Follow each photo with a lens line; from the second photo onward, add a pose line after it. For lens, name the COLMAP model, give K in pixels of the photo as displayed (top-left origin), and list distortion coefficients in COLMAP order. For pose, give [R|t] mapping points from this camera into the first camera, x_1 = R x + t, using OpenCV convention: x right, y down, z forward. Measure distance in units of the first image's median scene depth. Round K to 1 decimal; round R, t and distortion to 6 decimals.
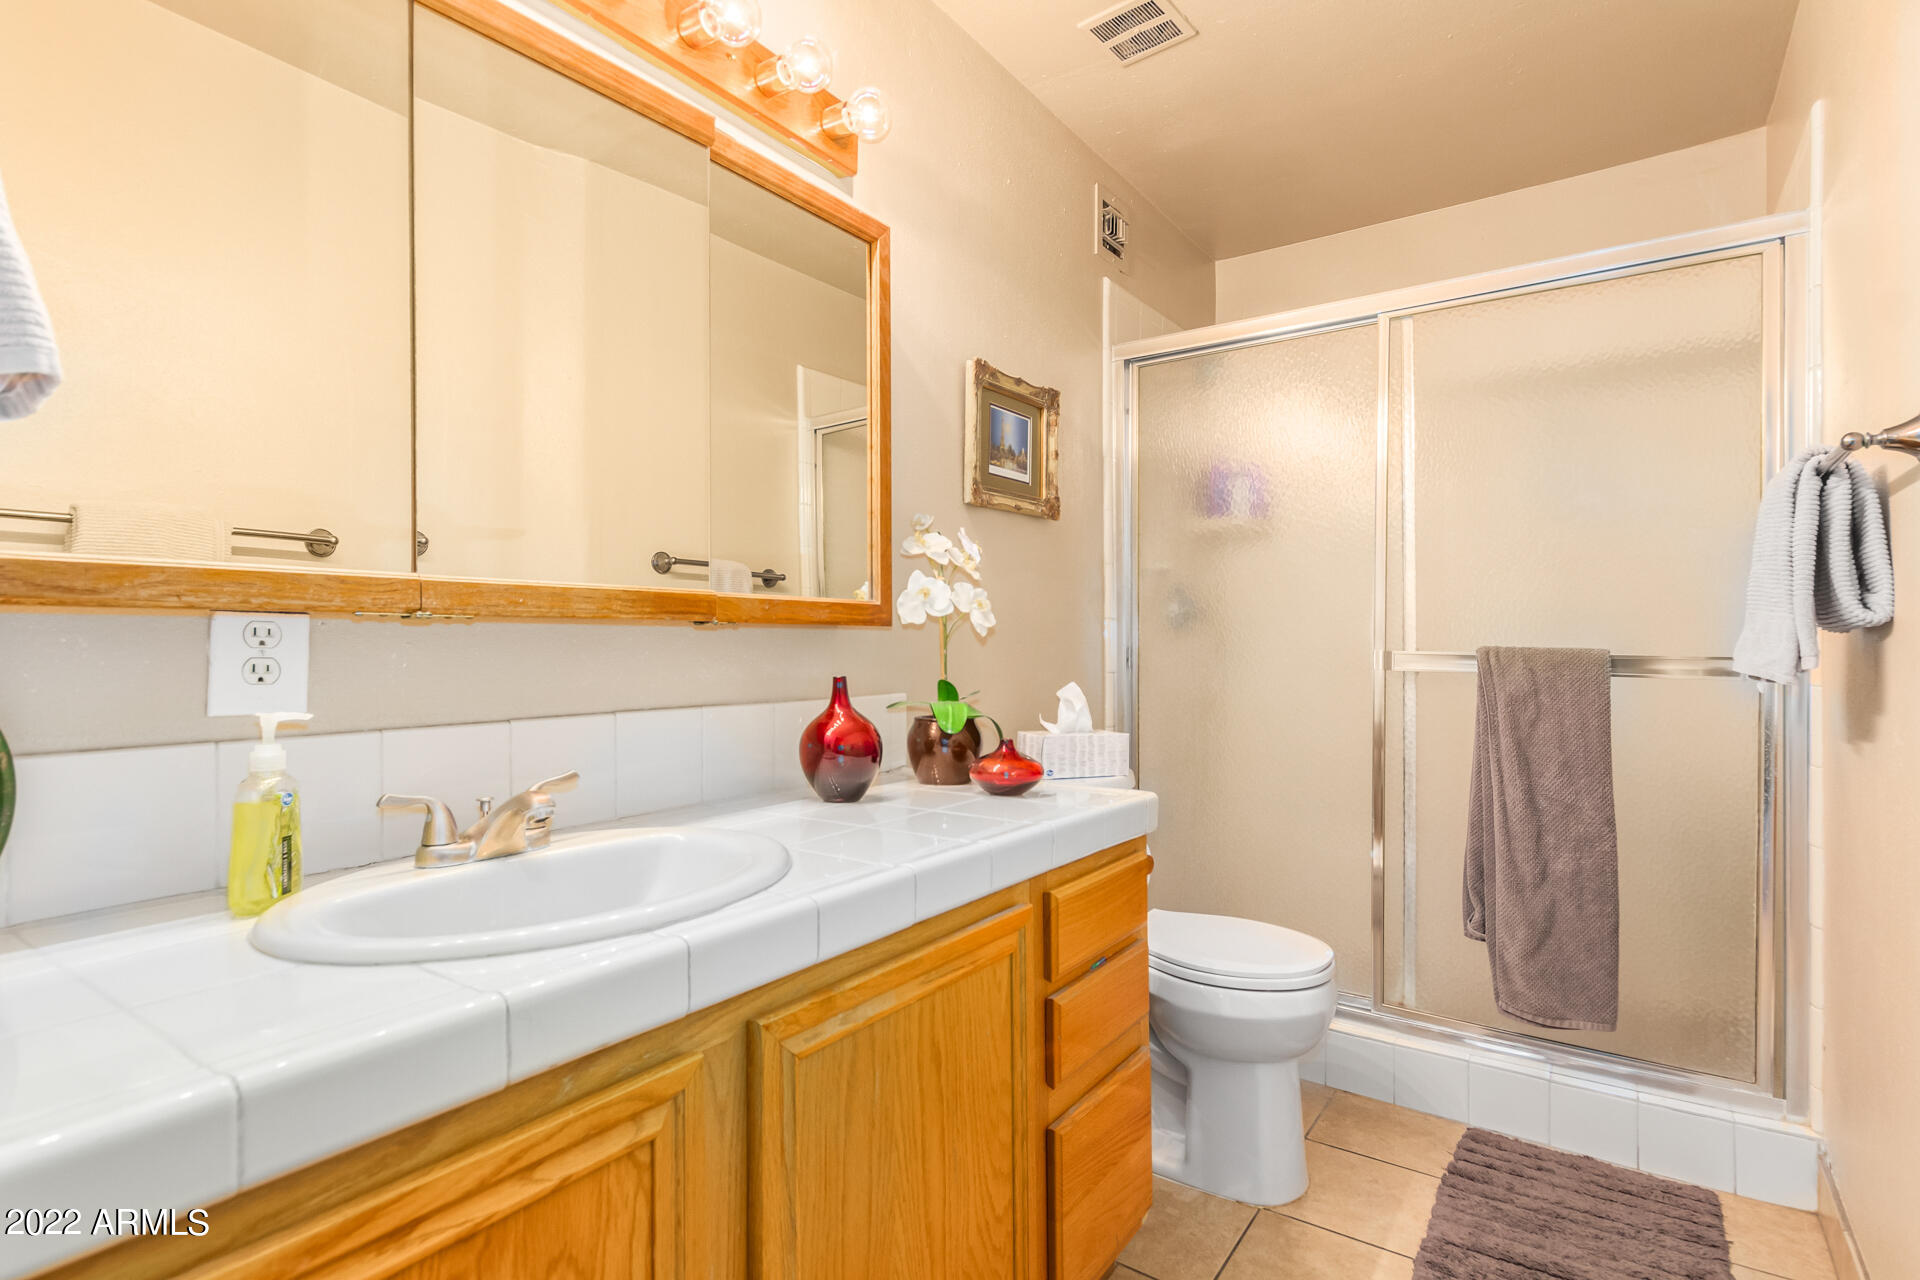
lens RADIAL K [[891.1, 0, 975.0], [0, 891.1, 643.4], [0, 0, 1]] dist [0.008551, -0.003371]
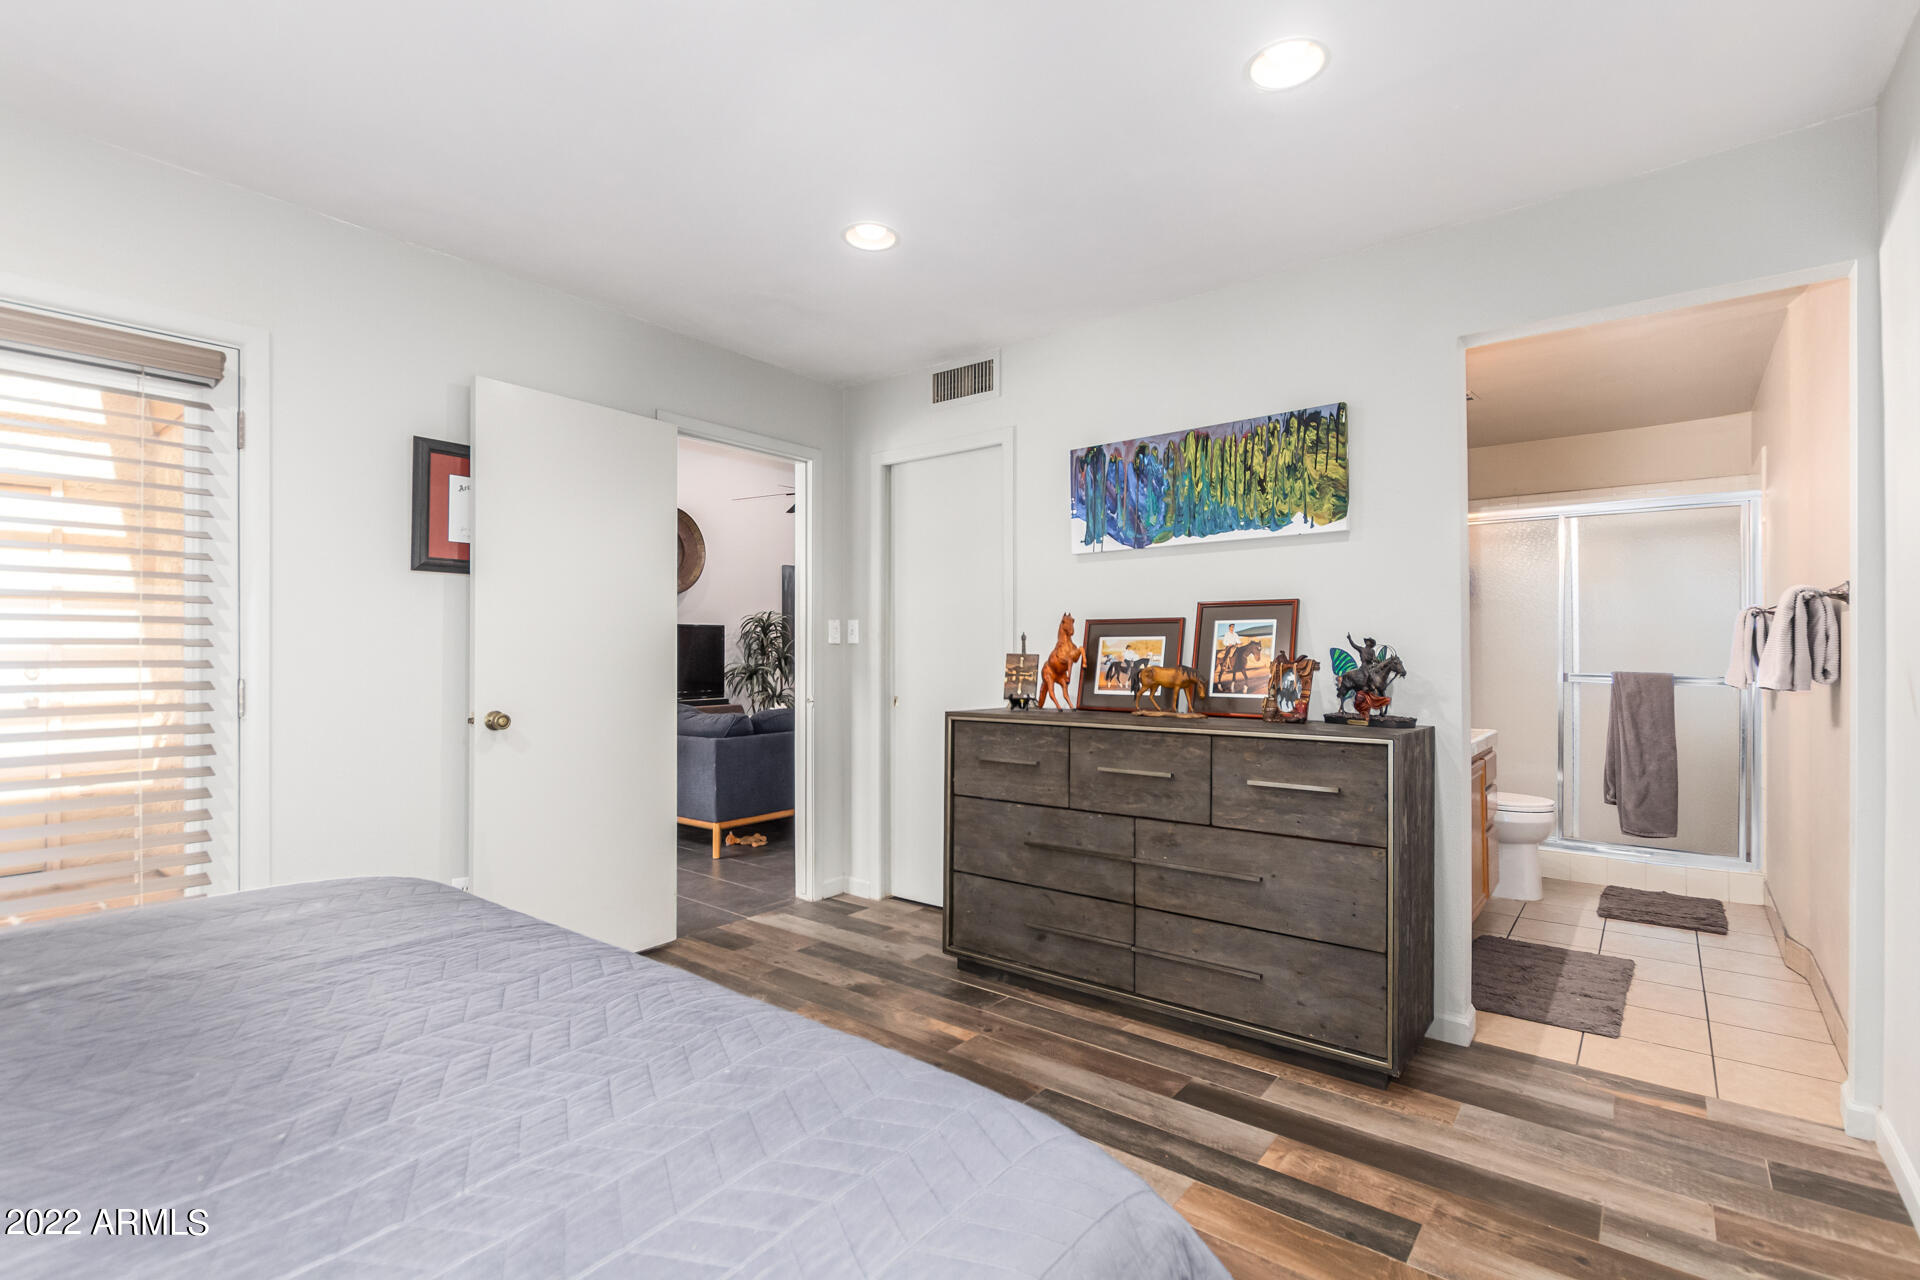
lens RADIAL K [[891.1, 0, 952.3], [0, 891.1, 651.7], [0, 0, 1]] dist [0.008551, -0.003371]
pose [[0.999250, -0.000566, -0.038710, -1.048397], [0.000582, 1.000000, 0.000396, -0.051217], [0.038710, -0.000418, 0.999250, -1.363694]]
